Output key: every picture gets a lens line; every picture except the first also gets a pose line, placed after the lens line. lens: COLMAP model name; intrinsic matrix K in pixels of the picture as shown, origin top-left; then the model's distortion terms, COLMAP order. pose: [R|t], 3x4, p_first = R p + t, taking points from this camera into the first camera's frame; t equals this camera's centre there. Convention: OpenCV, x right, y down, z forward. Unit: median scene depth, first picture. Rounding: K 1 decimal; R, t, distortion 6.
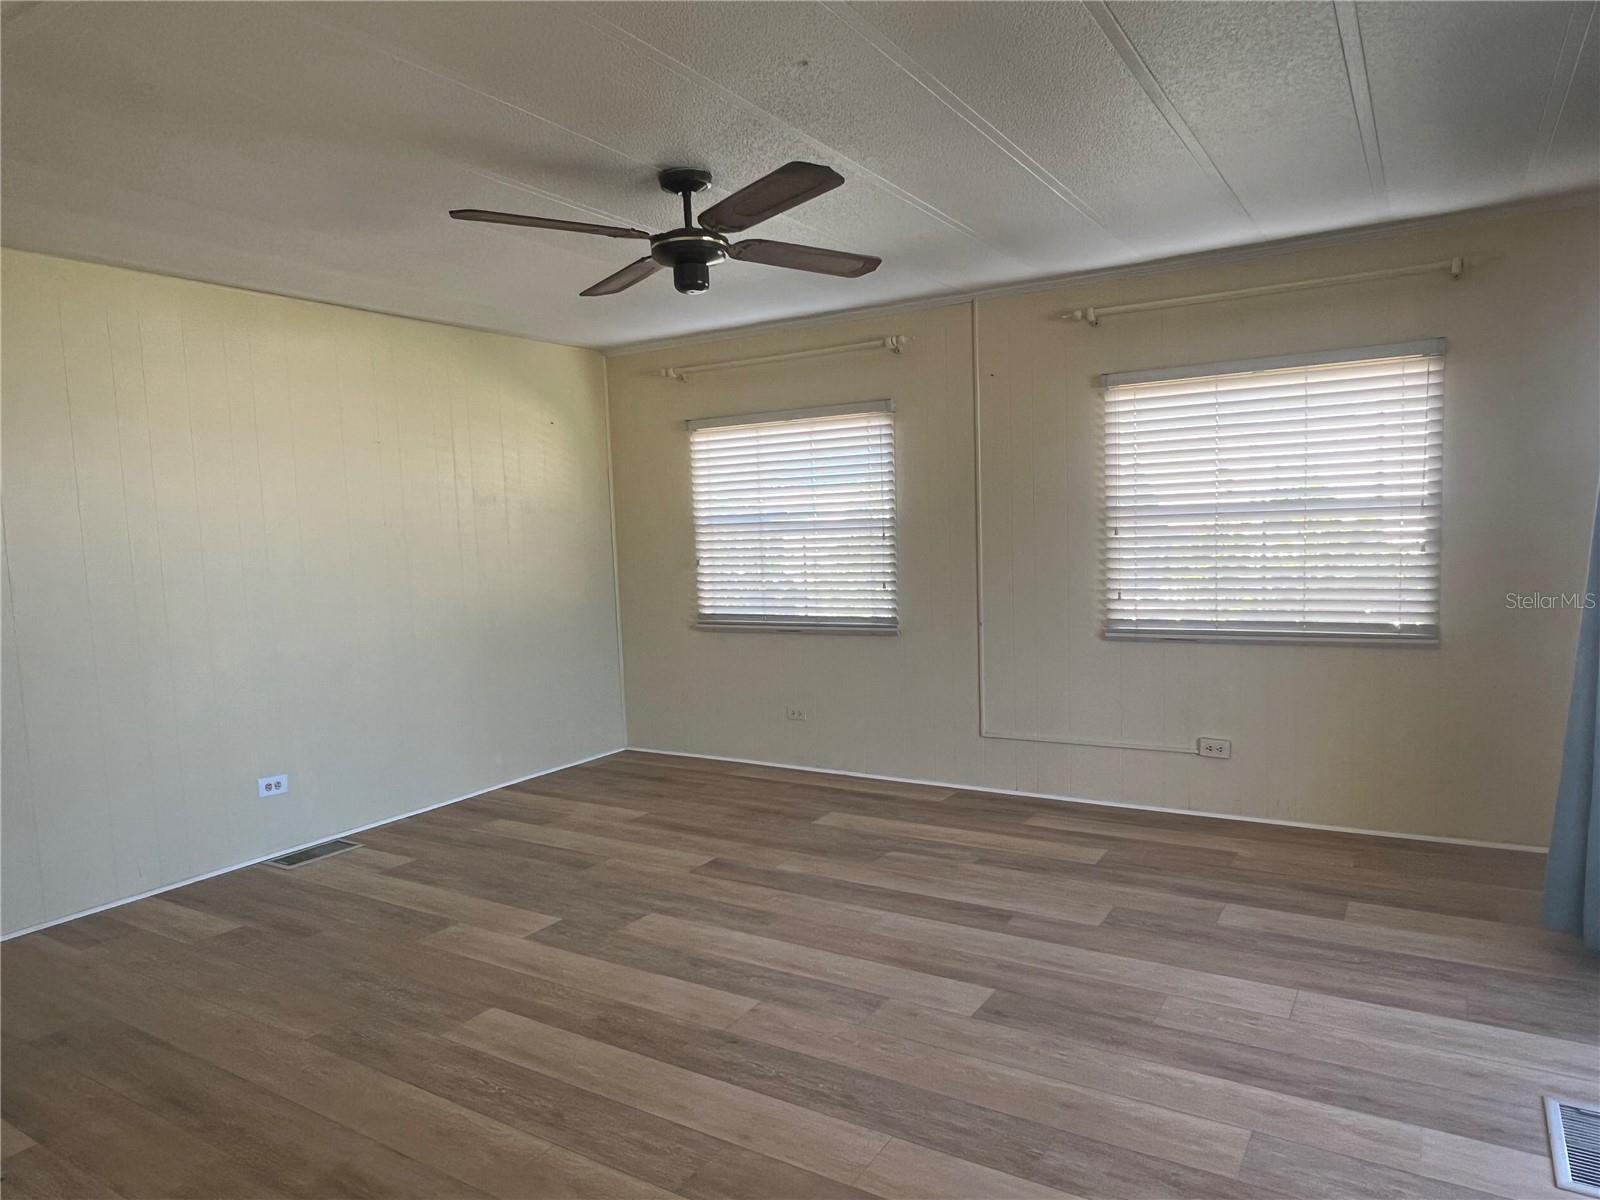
lens RADIAL K [[1017.9, 0, 800.0], [0, 1017.9, 600.0], [0, 0, 1]] dist [0.000280, 0.001255]
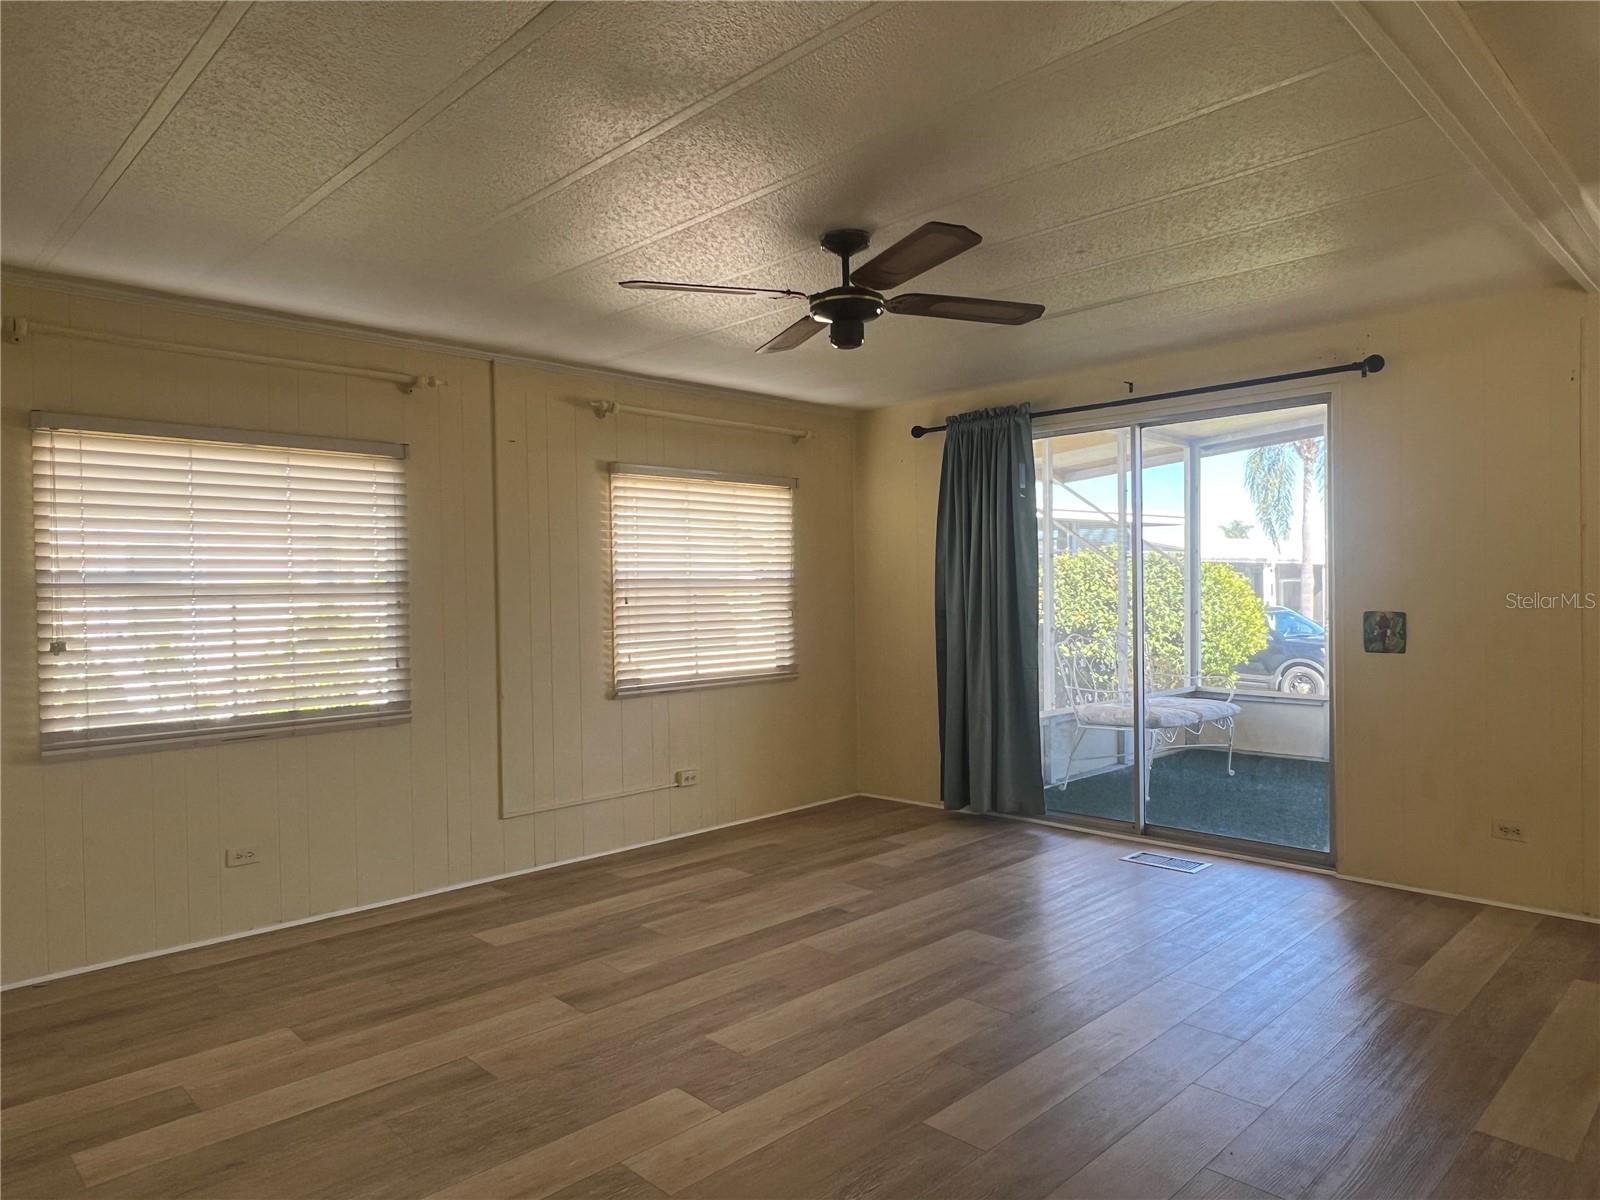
lens RADIAL K [[1017.9, 0, 800.0], [0, 1017.9, 600.0], [0, 0, 1]] dist [0.000280, 0.001255]
pose [[0.235729, 0.024610, 0.971507, -0.796334], [0.081226, 0.995682, -0.044931, -0.002681], [-0.968418, 0.089504, 0.232712, 0.591743]]
